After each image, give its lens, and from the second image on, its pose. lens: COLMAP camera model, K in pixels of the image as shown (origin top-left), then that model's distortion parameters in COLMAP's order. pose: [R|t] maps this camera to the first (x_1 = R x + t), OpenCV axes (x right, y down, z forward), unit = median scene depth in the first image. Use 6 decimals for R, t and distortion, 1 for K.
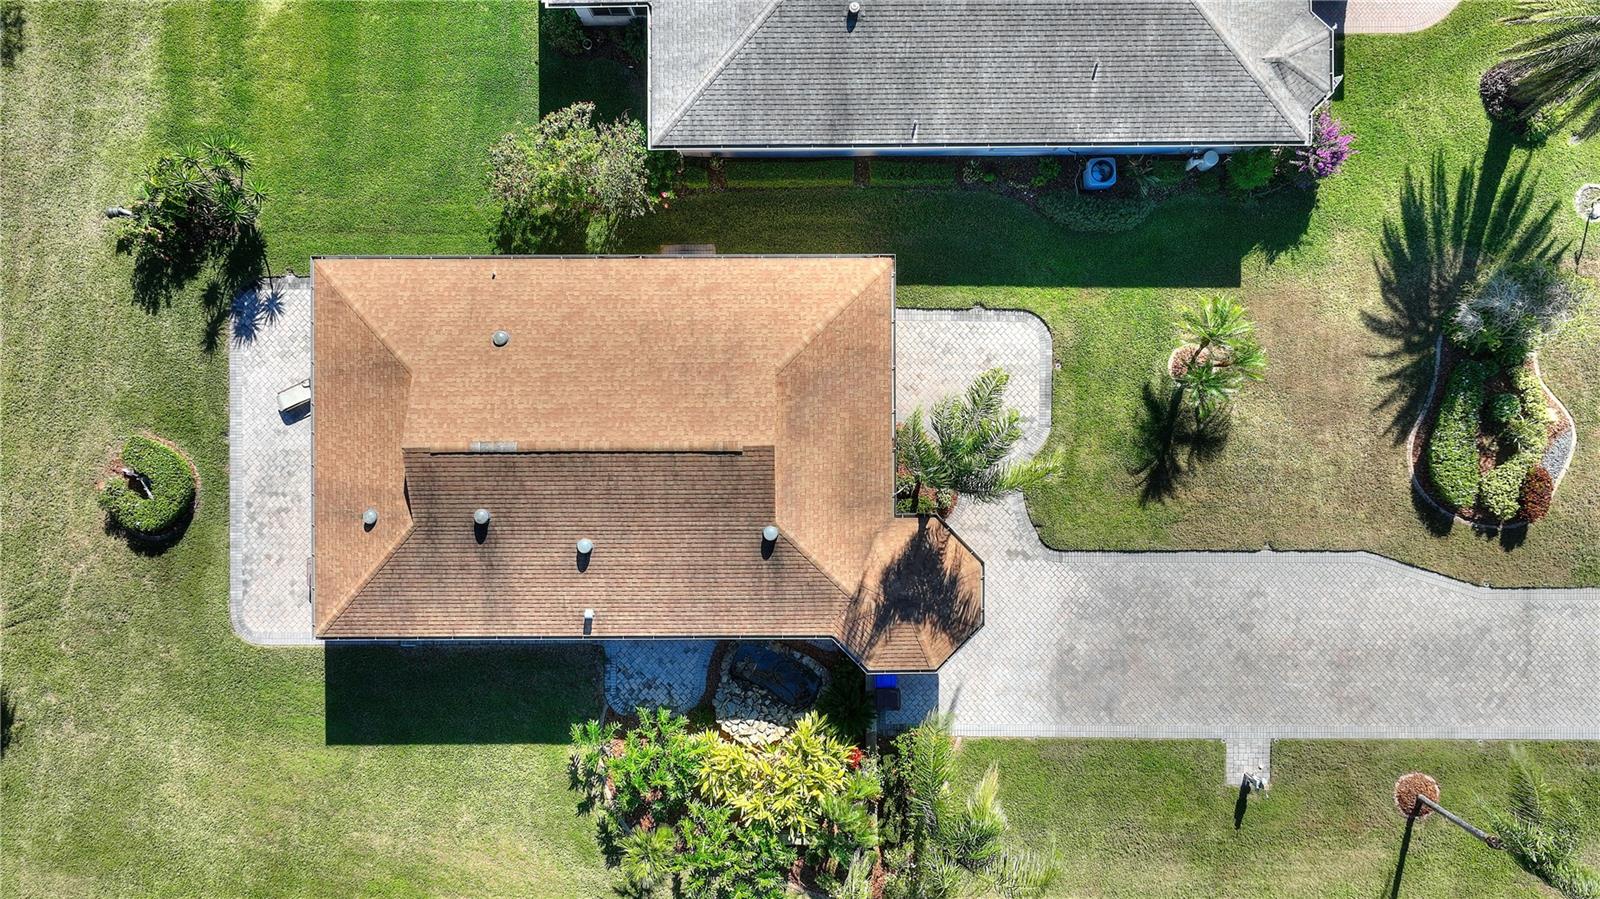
lens RADIAL K [[1122.2, 0, 806.4], [0, 1122.2, 448.0], [0, 0, 1]] dist [0.003718, 0.010320]
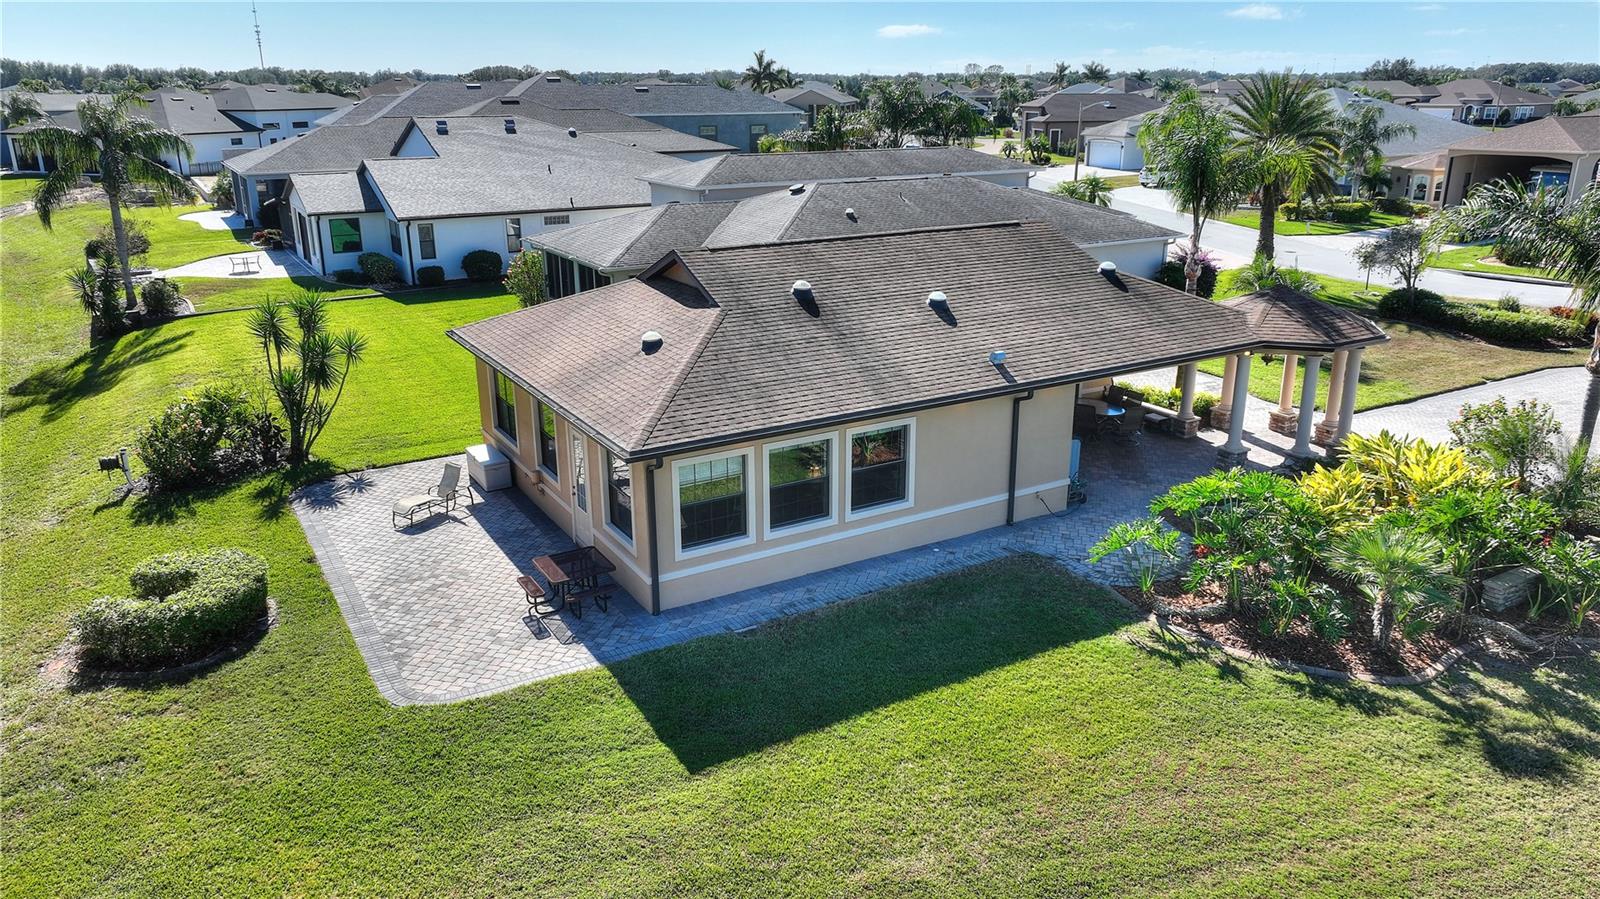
lens RADIAL K [[1122.2, 0, 806.4], [0, 1122.2, 448.0], [0, 0, 1]] dist [0.003718, 0.010320]
pose [[0.860265, -0.167883, 0.481414, -0.573578], [0.509593, 0.253289, -0.822289, 0.604822], [0.016111, 0.952712, 0.303448, 0.769480]]
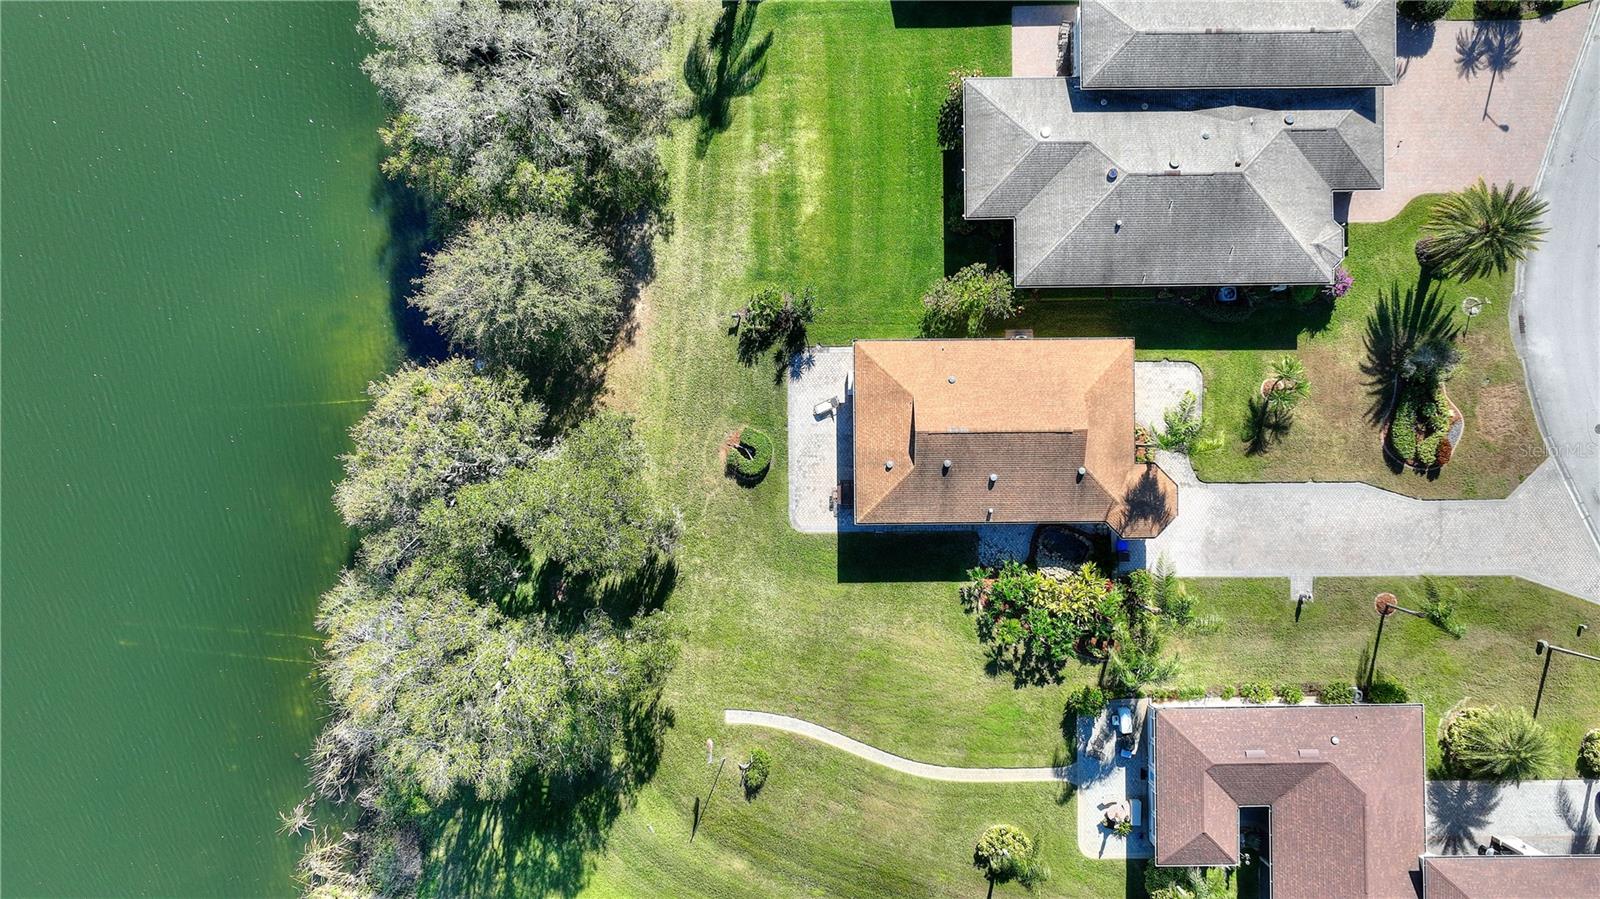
lens RADIAL K [[1137.1, 0, 800.0], [0, 1137.1, 449.5], [0, 0, 1]] dist [0.005253, 0.003623]
pose [[0.999932, -0.005480, 0.010321, -0.516985], [0.005471, 0.999985, 0.000935, 0.027140], [-0.010325, -0.000879, 0.999946, -1.010603]]
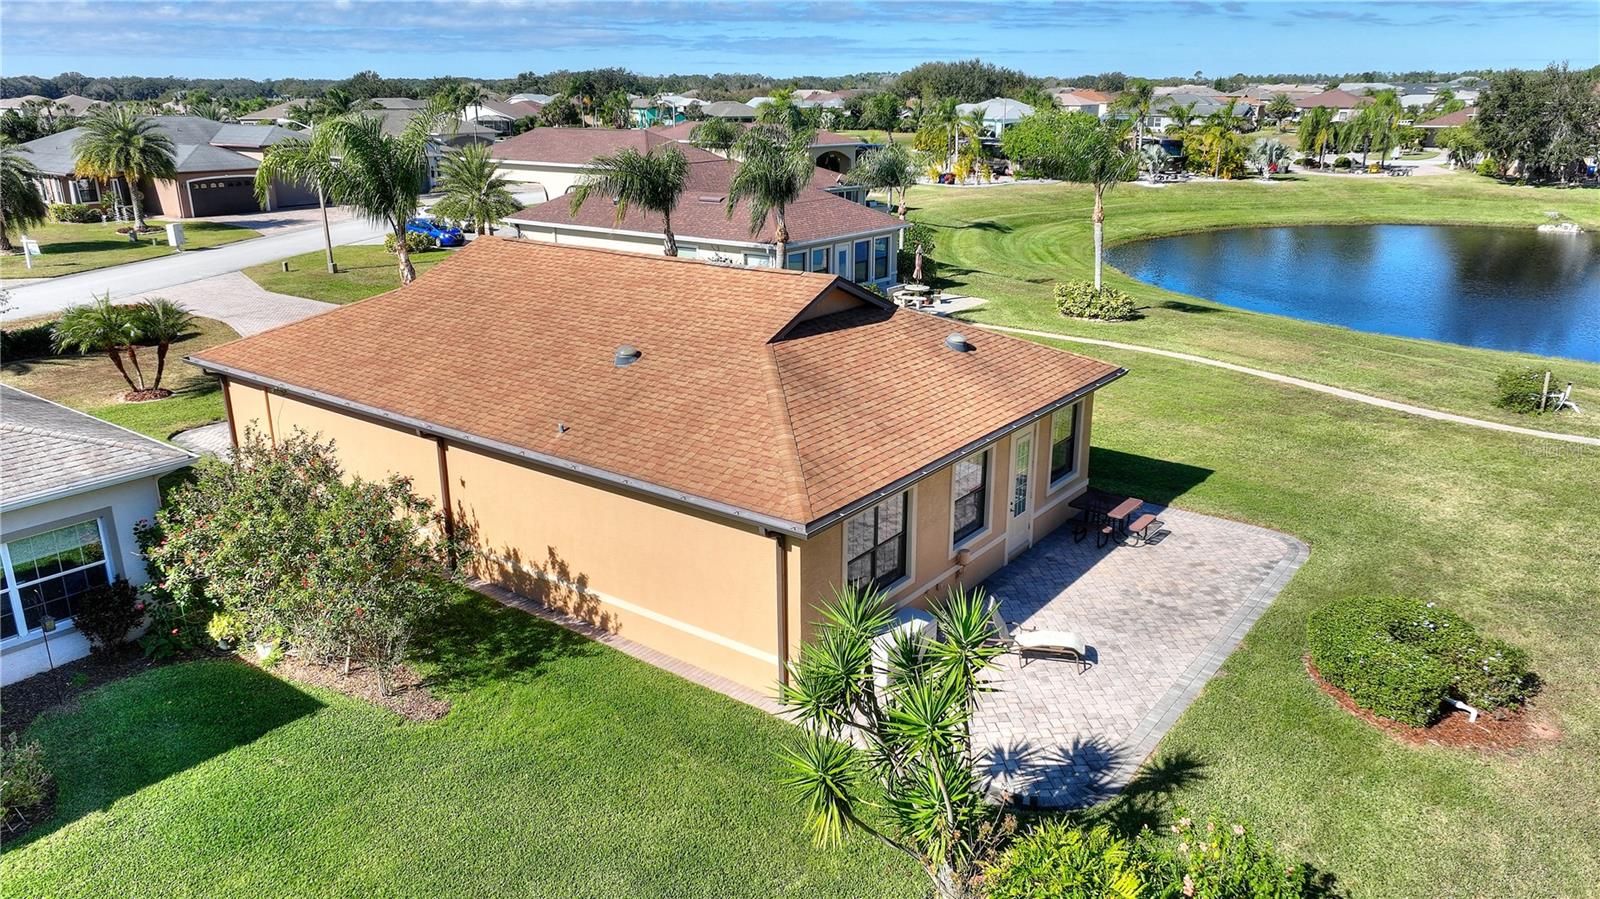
lens RADIAL K [[1122.2, 0, 806.4], [0, 1122.2, 448.0], [0, 0, 1]] dist [0.003718, 0.010320]
pose [[-0.801829, -0.179939, 0.569818, -0.634268], [0.597548, -0.237143, 0.765964, -0.457787], [-0.002699, 0.954665, 0.297670, 0.773229]]
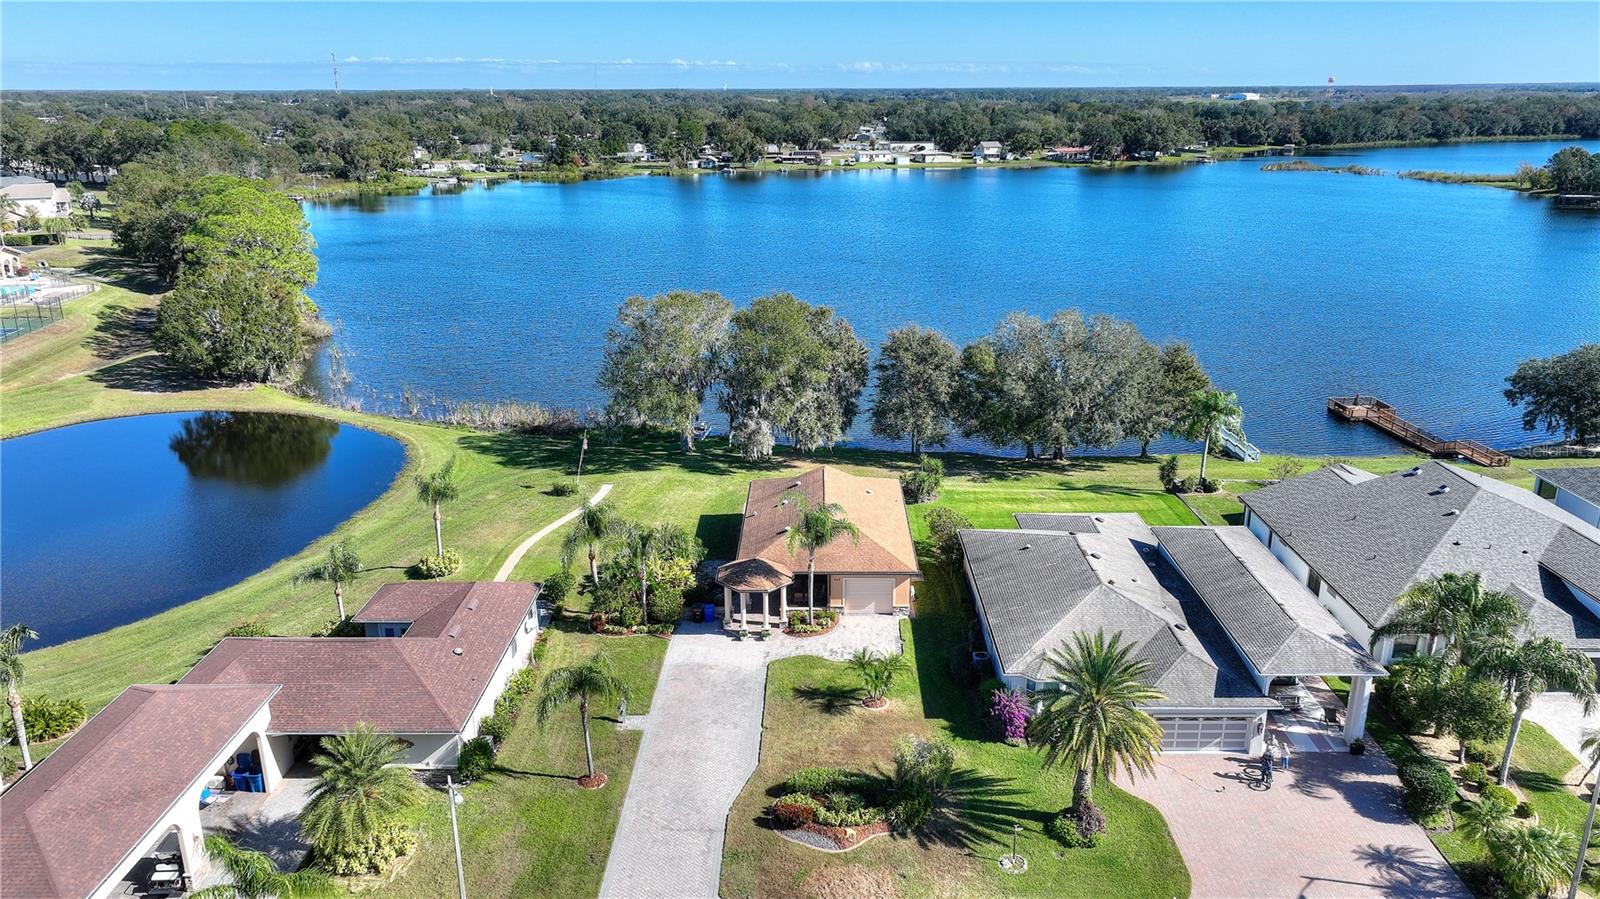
lens RADIAL K [[1122.2, 0, 806.4], [0, 1122.2, 448.0], [0, 0, 1]] dist [0.003718, 0.010320]
pose [[-0.019633, 0.299702, -0.953831, 1.820298], [-0.999786, 0.000288, 0.020670, -0.005282], [0.006469, 0.954033, 0.299633, 0.139434]]
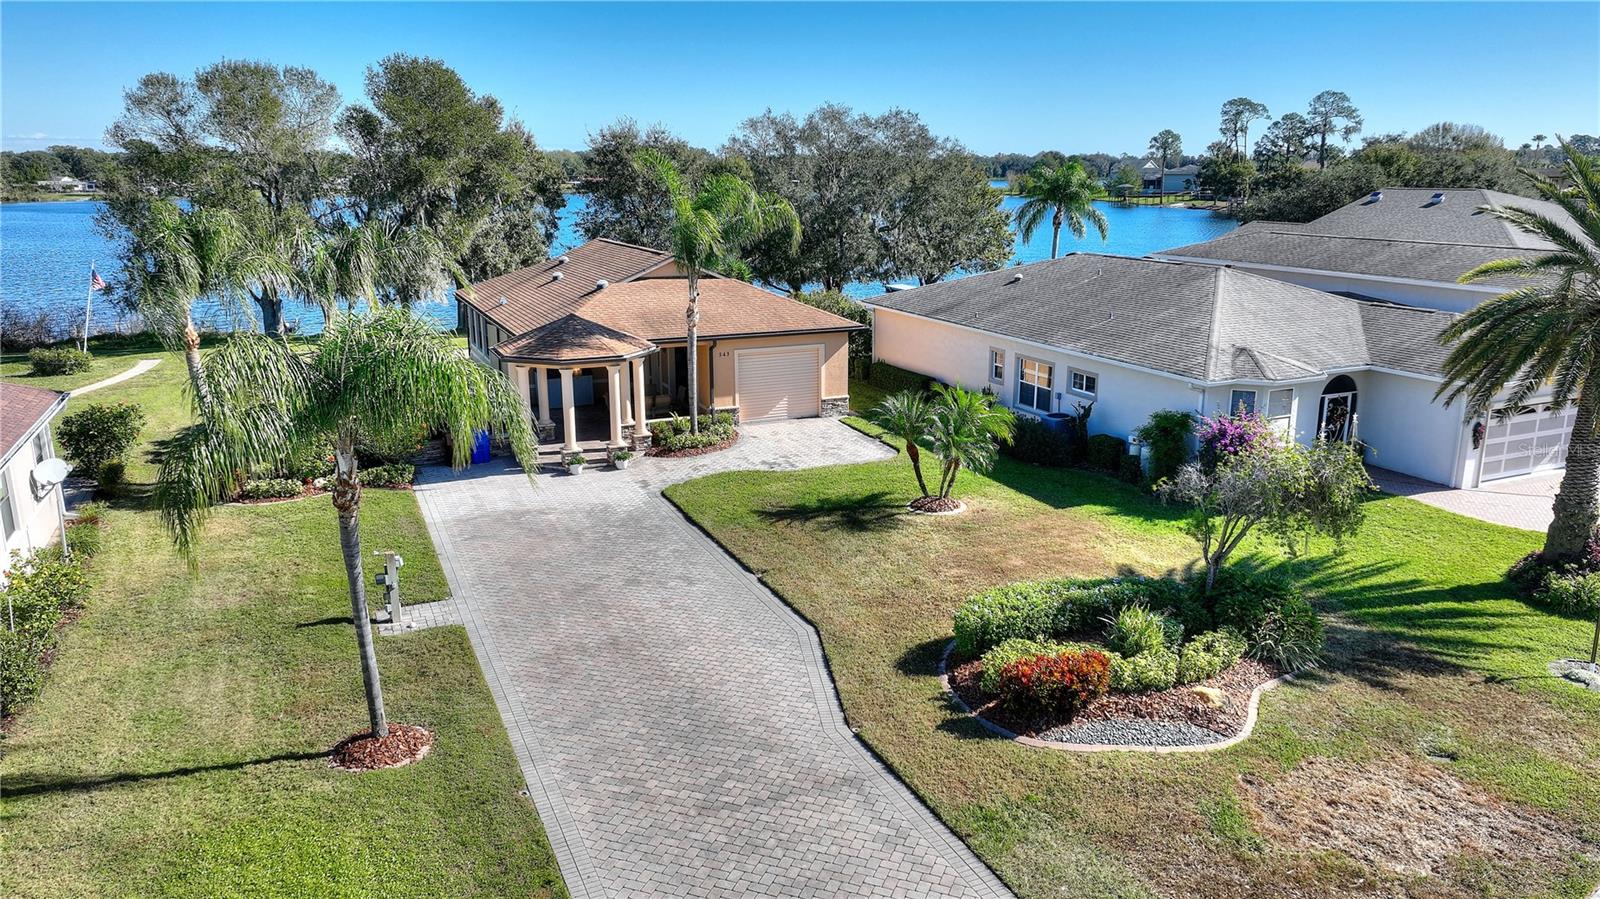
lens RADIAL K [[1122.2, 0, 806.4], [0, 1122.2, 448.0], [0, 0, 1]] dist [0.003718, 0.010320]
pose [[0.404493, 0.215678, -0.888745, 0.999883], [-0.914517, 0.102515, -0.391344, 0.317529], [0.006705, 0.971068, 0.238708, 0.771348]]
